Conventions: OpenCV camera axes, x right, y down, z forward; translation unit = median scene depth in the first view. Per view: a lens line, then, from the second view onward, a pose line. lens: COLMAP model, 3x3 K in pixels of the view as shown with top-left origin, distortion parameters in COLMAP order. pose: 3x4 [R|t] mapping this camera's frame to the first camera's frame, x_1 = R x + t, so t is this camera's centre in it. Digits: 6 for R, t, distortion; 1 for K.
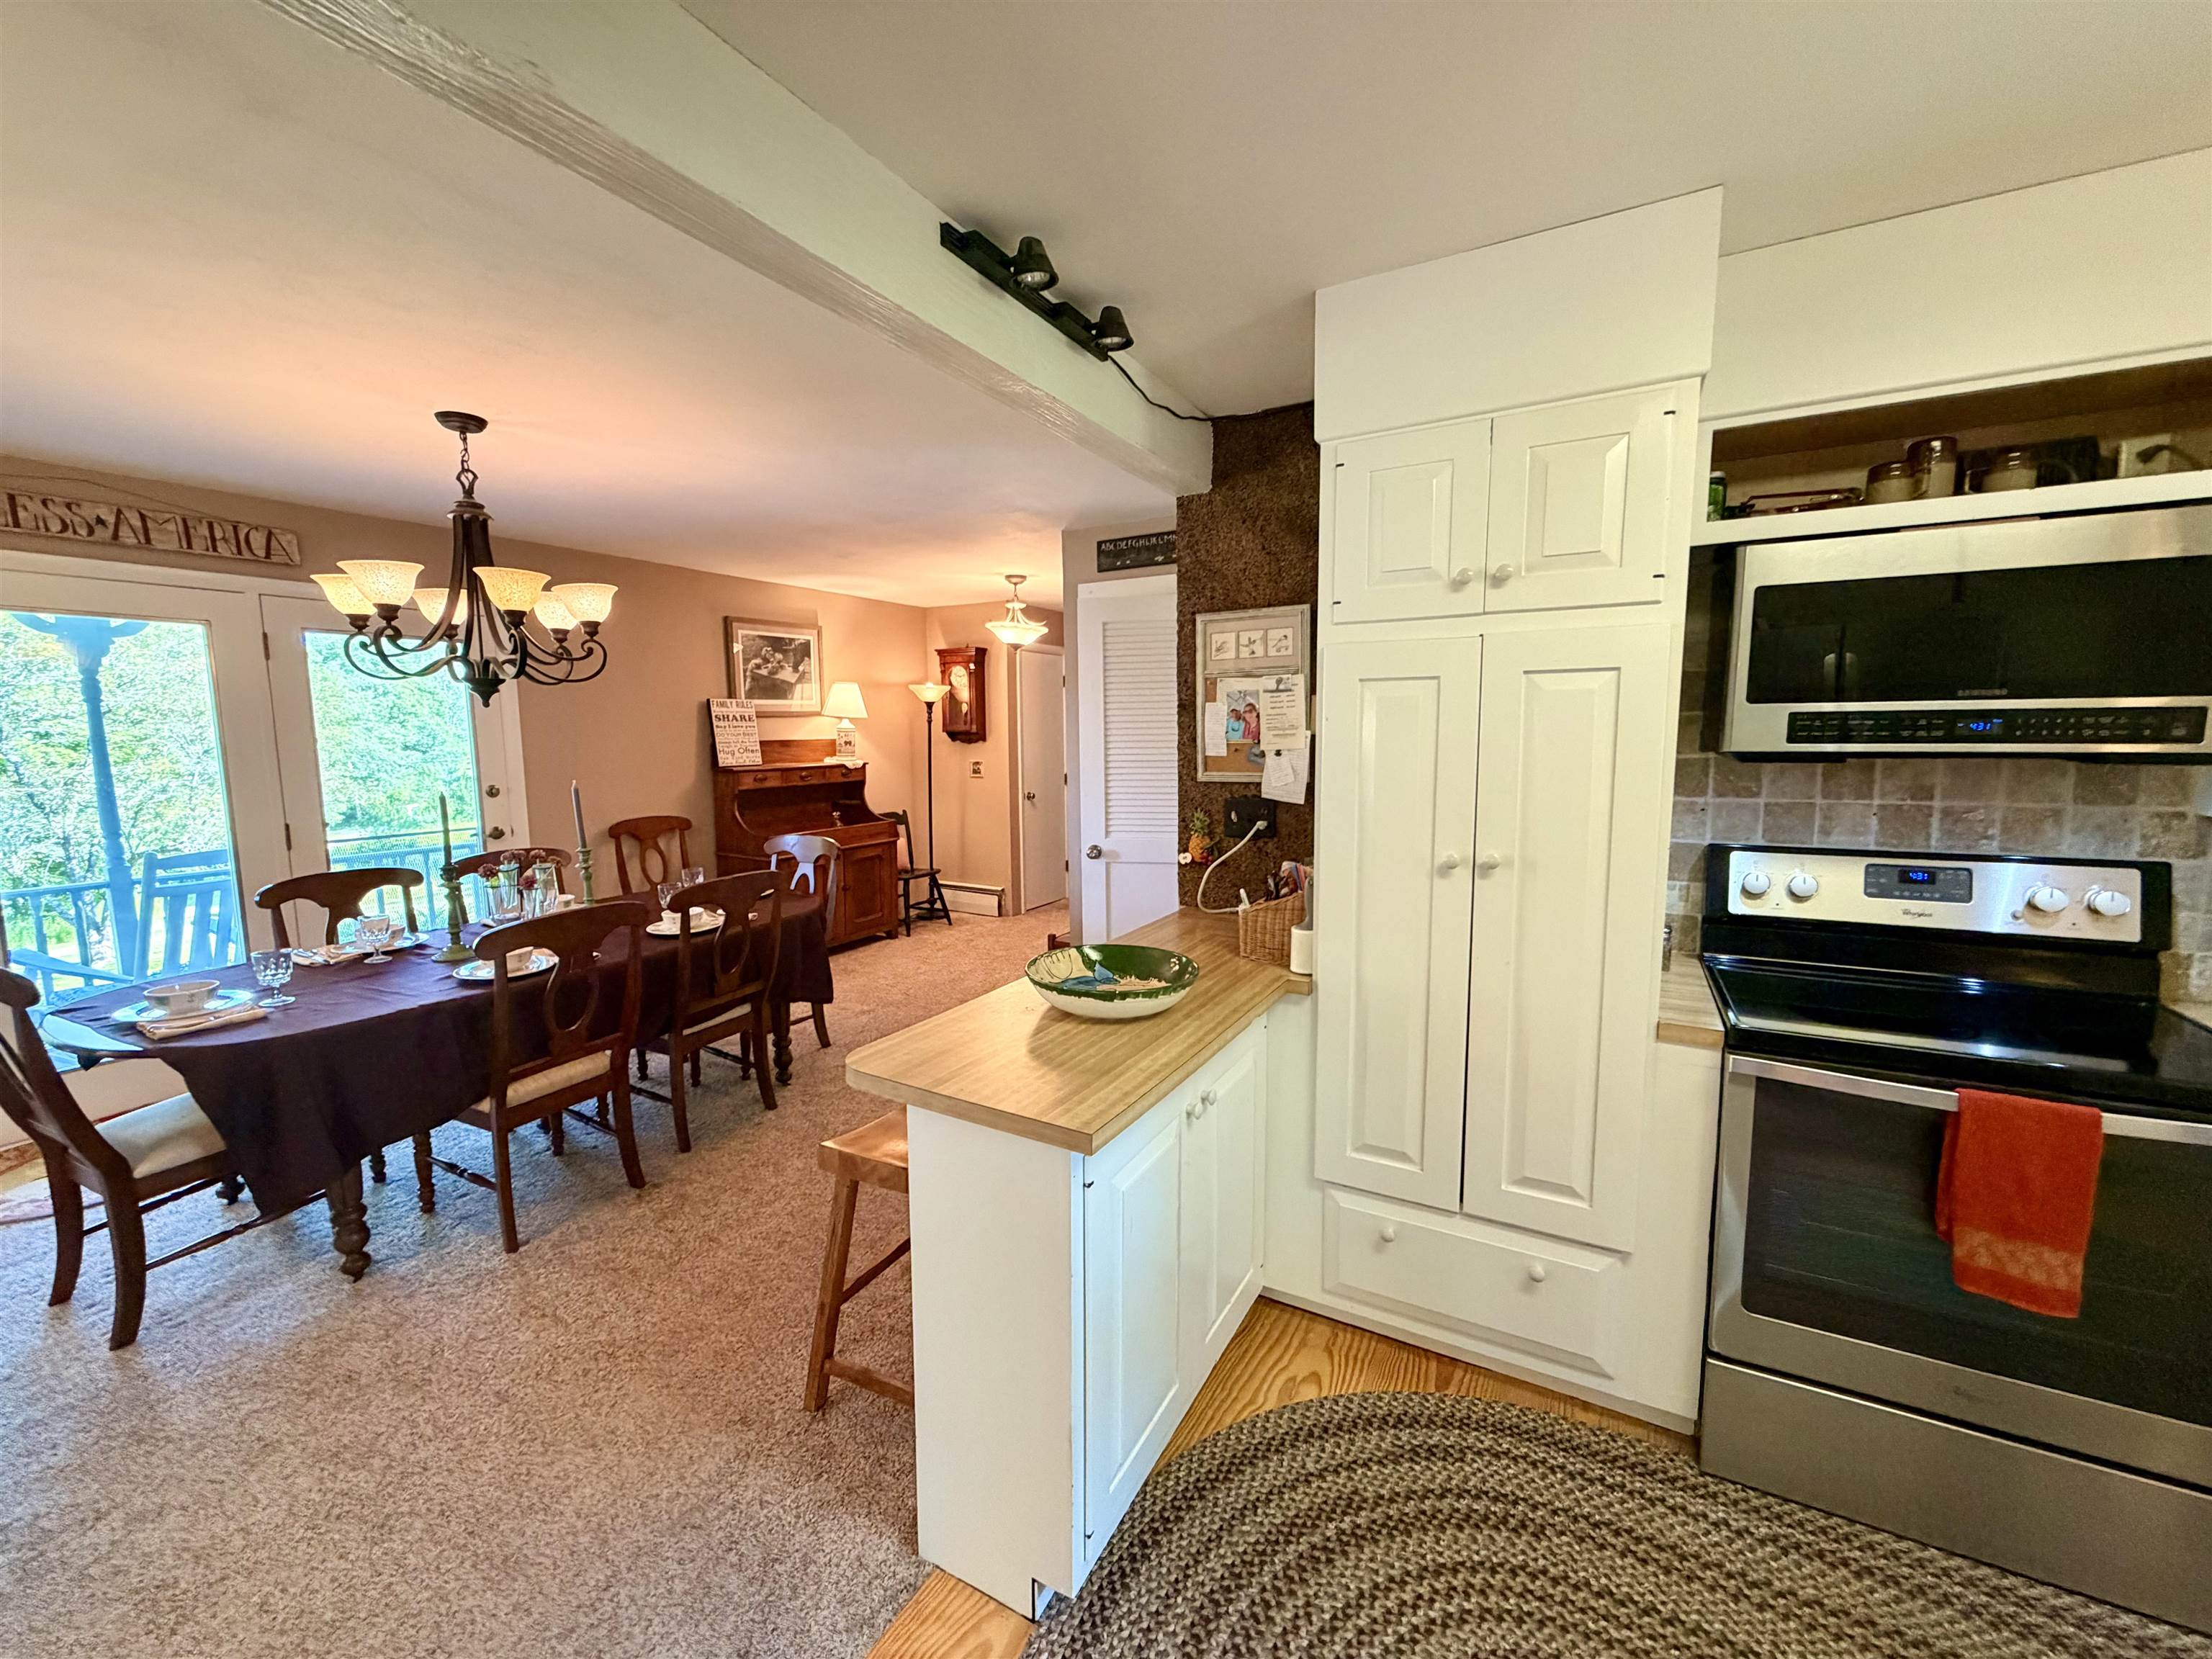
lens RADIAL K [[878.7, 0, 1102.1], [0, 878.7, 829.8], [0, 0, 1]] dist [-0.002746, 0.000614]
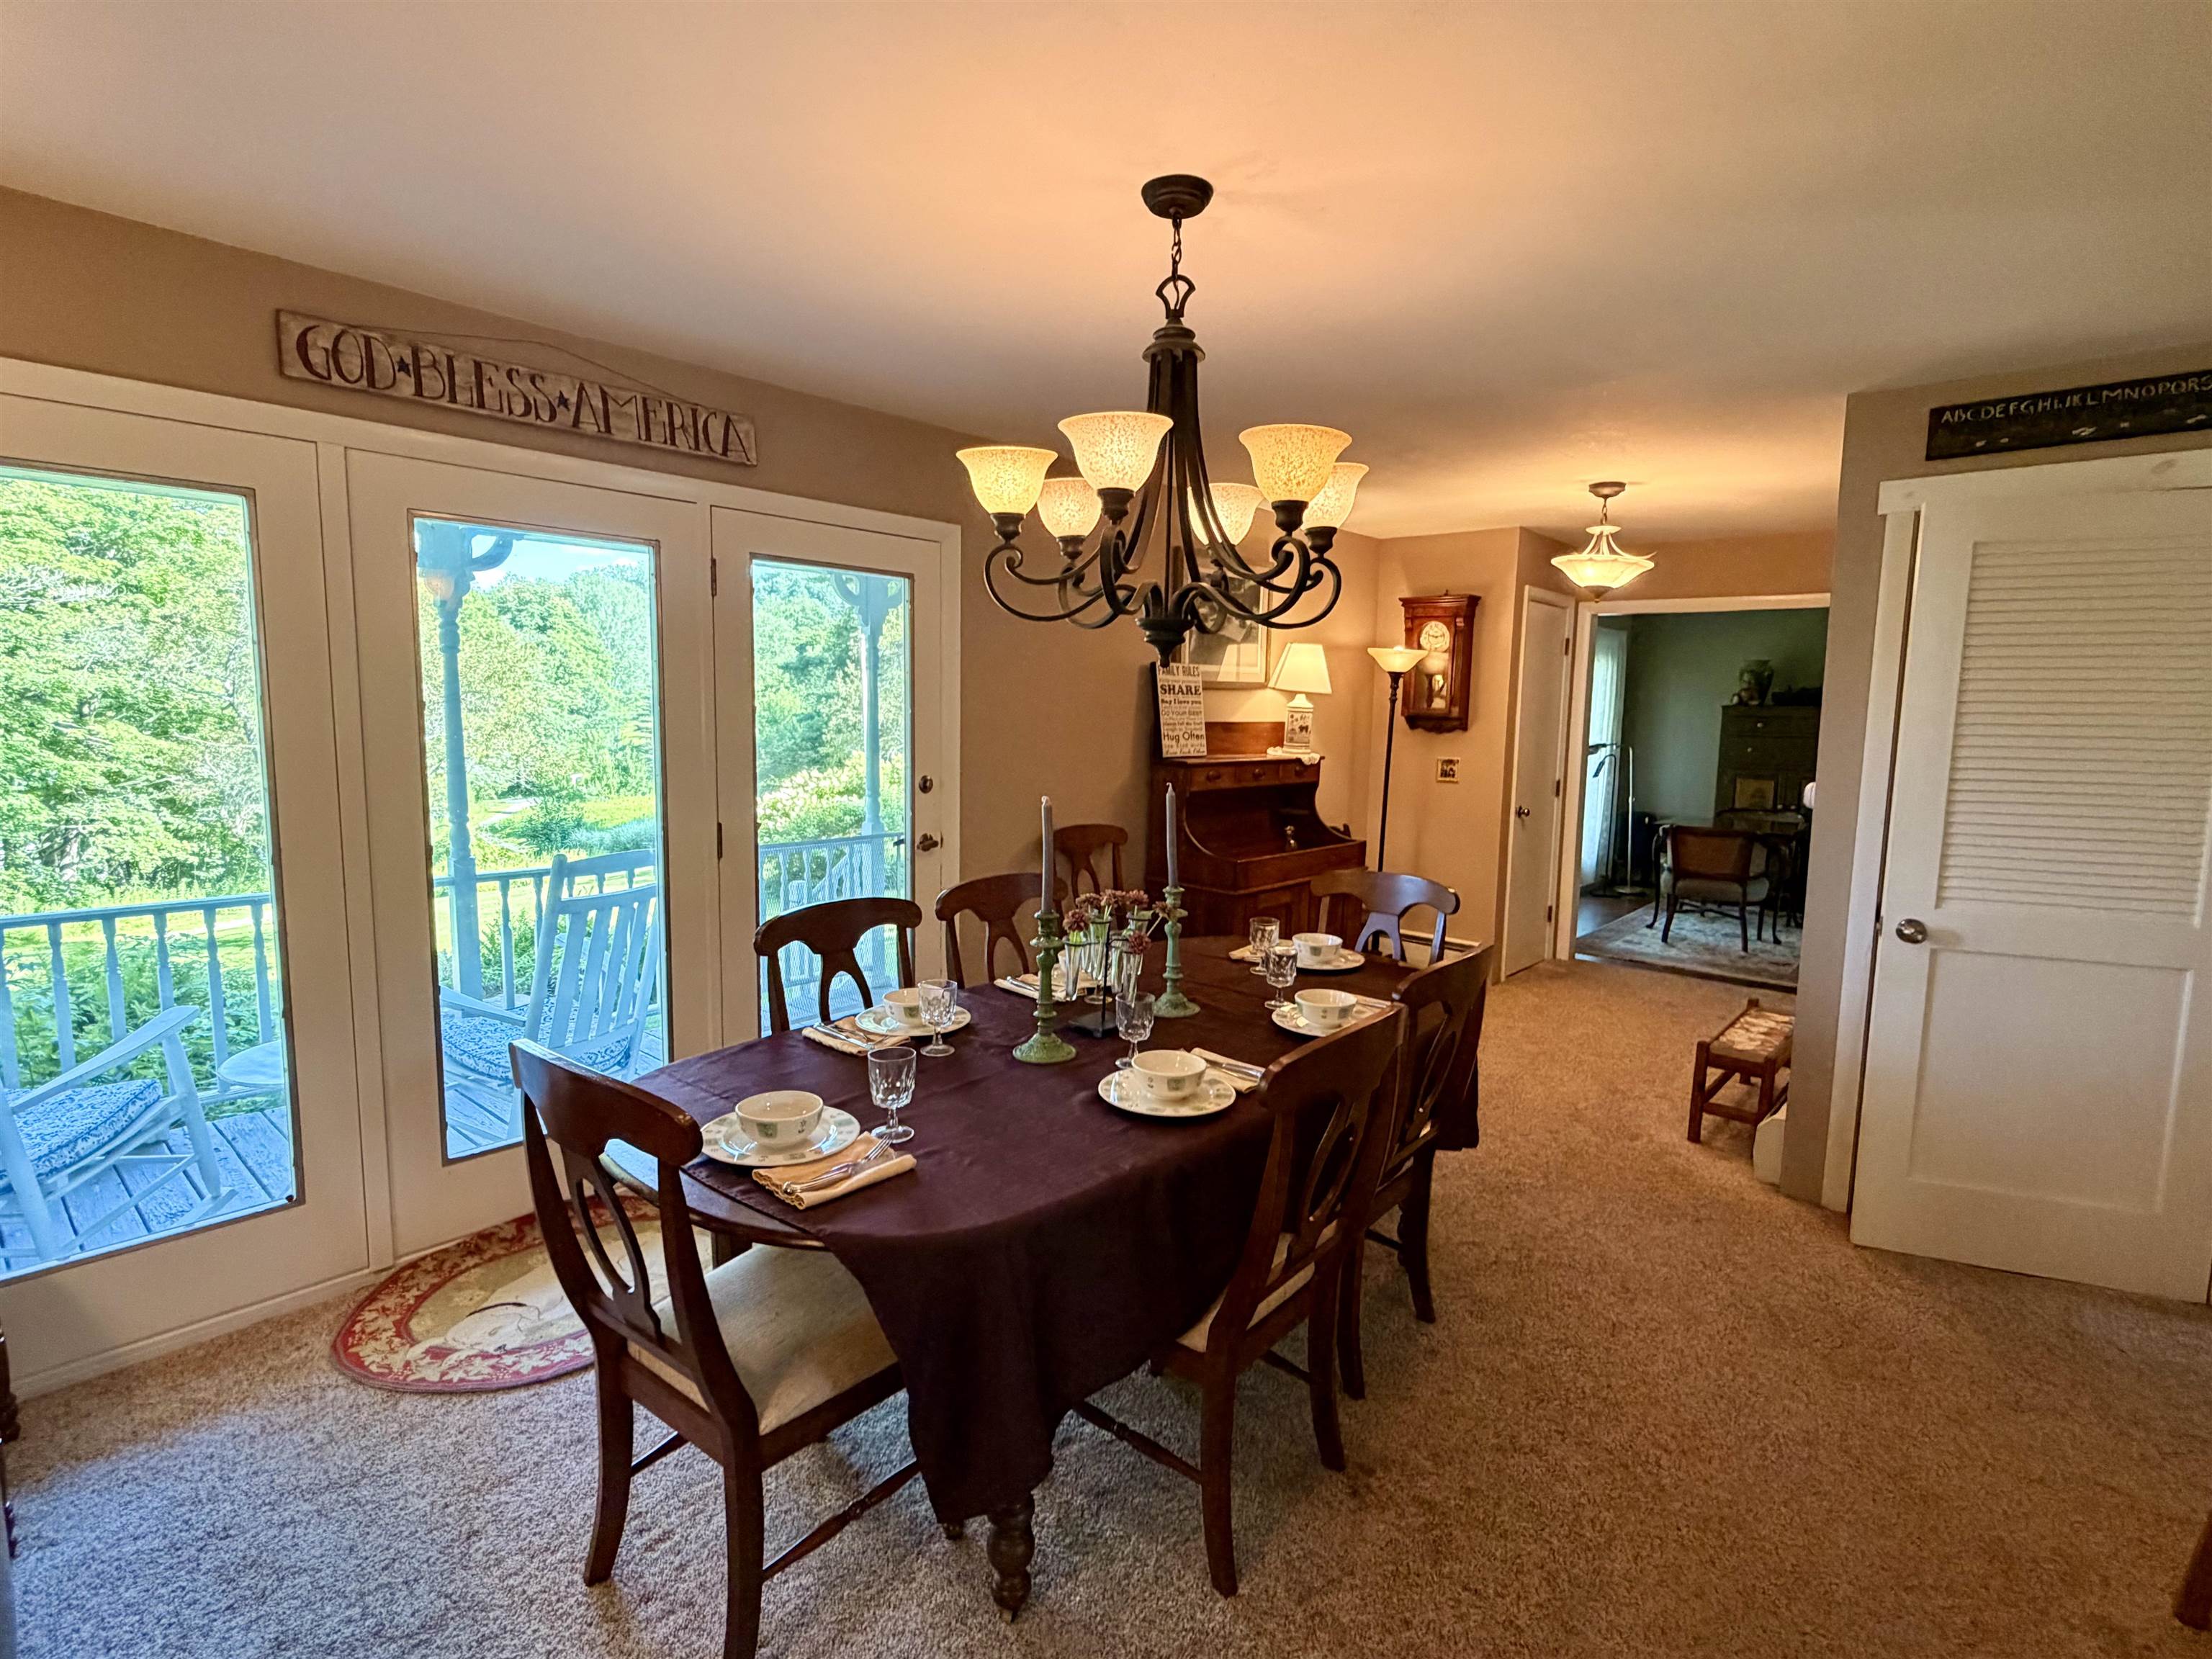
lens RADIAL K [[1096.2, 0, 1103.1], [0, 1096.2, 830.5], [0, 0, 1]] dist [0.001428, -0.000143]
pose [[0.976808, 0.049811, -0.208241, -0.501953], [-0.050495, 0.998722, 0.002034, -0.021082], [0.208076, 0.008528, 0.978075, 0.208634]]
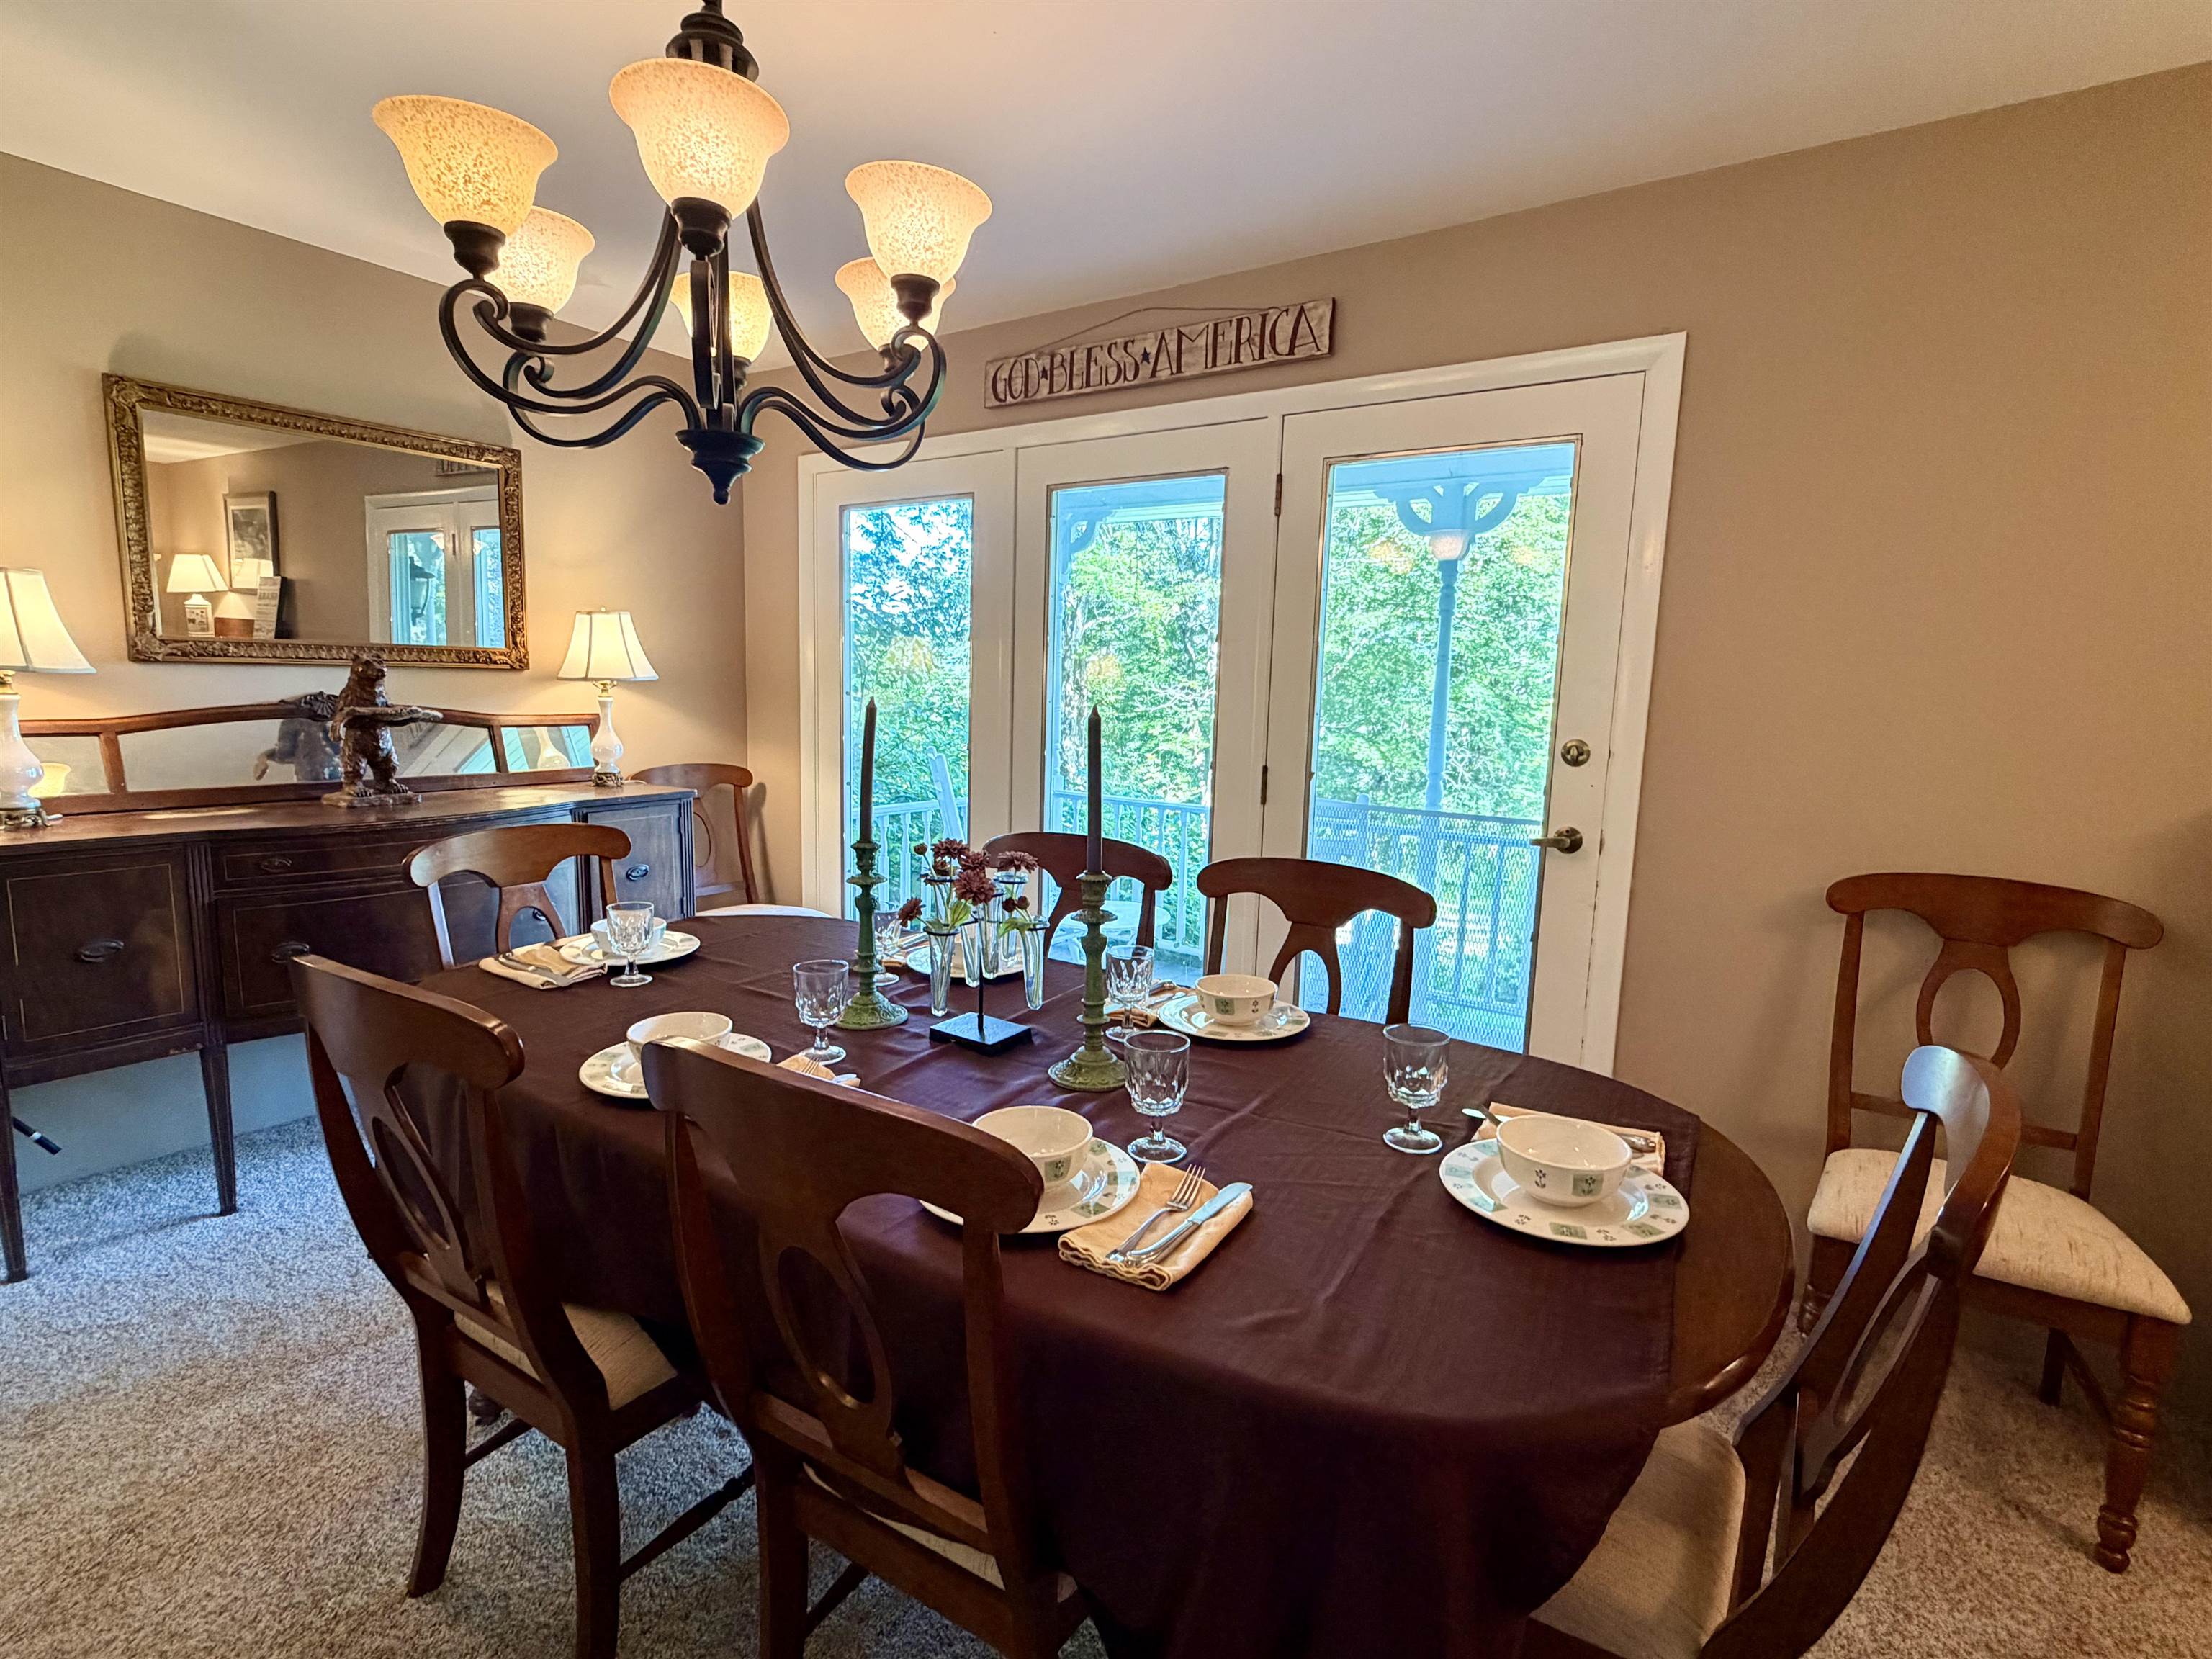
lens RADIAL K [[1024.0, 0, 1107.1], [0, 1024.0, 821.8], [0, 0, 1]] dist [0.001667, 0.000060]
pose [[-0.059575, 0.147657, -0.987243, -0.168231], [-0.139877, 0.978007, 0.154716, -0.079982], [0.988375, 0.147310, -0.037611, 1.069144]]
